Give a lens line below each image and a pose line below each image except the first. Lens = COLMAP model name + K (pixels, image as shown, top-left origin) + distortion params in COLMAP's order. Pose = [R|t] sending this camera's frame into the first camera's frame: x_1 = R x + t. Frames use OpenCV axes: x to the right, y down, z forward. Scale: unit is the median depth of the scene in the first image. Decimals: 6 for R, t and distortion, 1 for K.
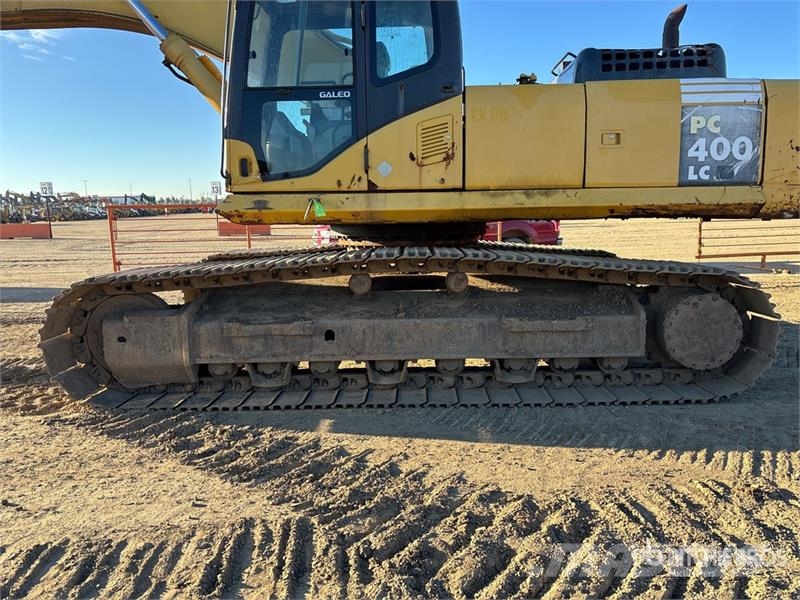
lens RADIAL K [[600.3, 0, 405.6], [0, 600.3, 300.9], [0, 0, 1]] dist [0.055069, -0.064383]
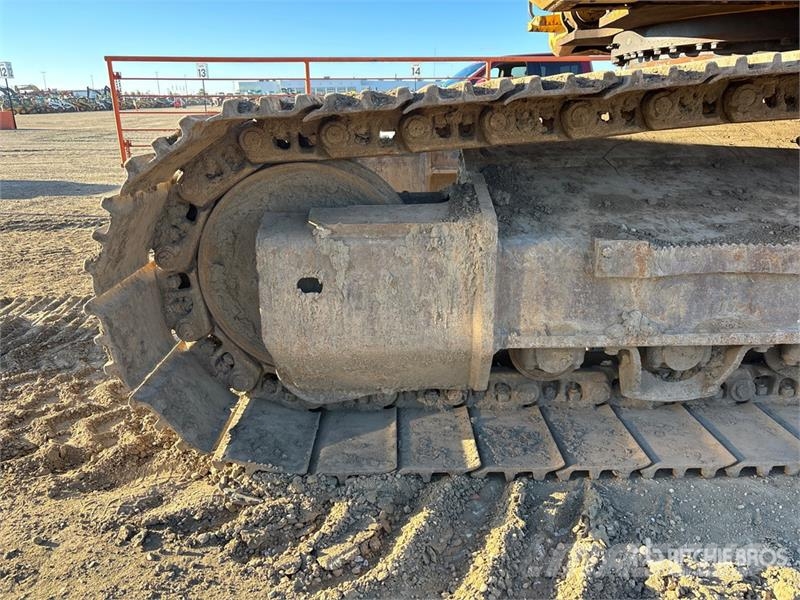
lens RADIAL K [[600.3, 0, 405.6], [0, 600.3, 300.9], [0, 0, 1]] dist [0.055069, -0.064383]
pose [[0.999422, -0.002516, 0.033901, -0.424492], [-0.002871, 0.987450, 0.157906, 0.015603], [-0.033873, -0.157912, 0.986872, 0.639718]]
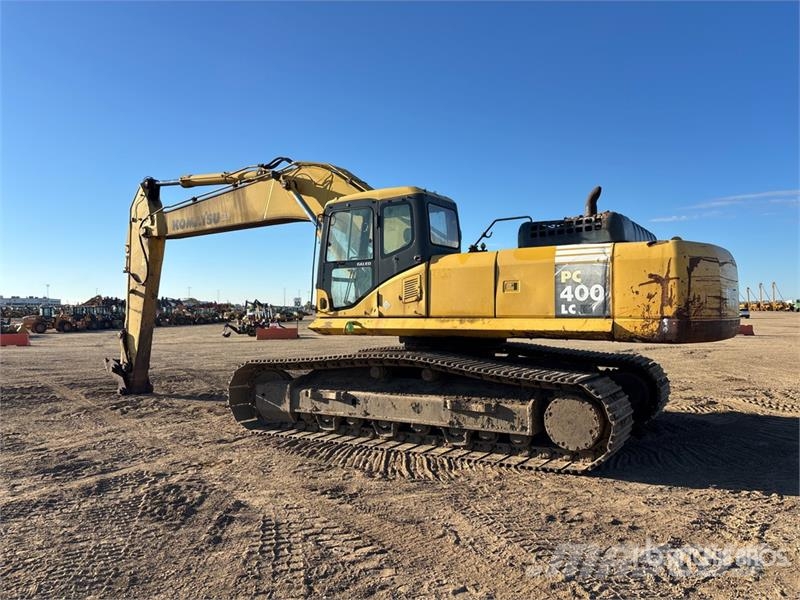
lens RADIAL K [[600.3, 0, 405.6], [0, 600.3, 300.9], [0, 0, 1]] dist [0.055069, -0.064383]
pose [[0.861200, -0.001465, -0.508264, 0.855513], [-0.067806, 0.990726, -0.117745, -0.034733], [0.503723, 0.135865, 0.853114, -0.408737]]
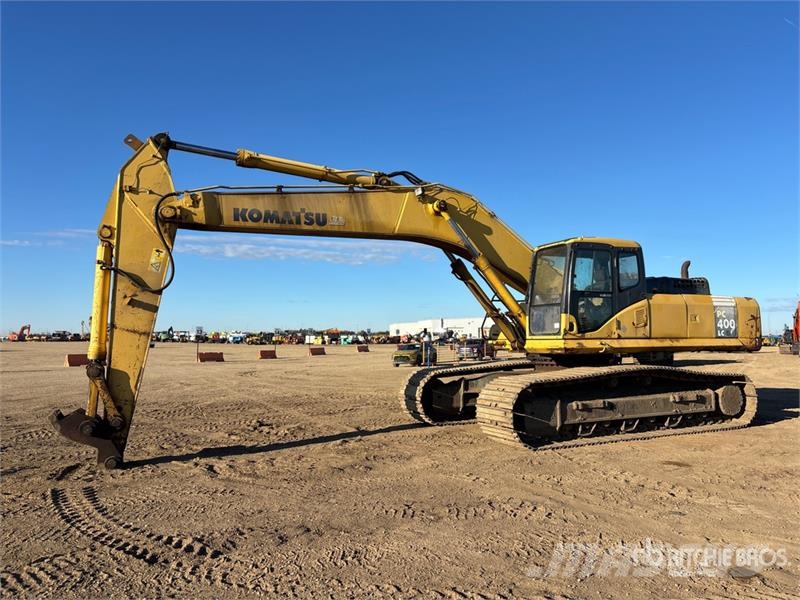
lens RADIAL K [[566.4, 0, 418.5], [0, 566.4, 298.2], [0, 0, 1]] dist [0.049285, -0.001792]
pose [[0.893715, 0.038321, 0.446995, -1.623145], [0.047288, 0.982749, -0.178798, 0.008675], [-0.446135, 0.180932, 0.876486, -0.510793]]
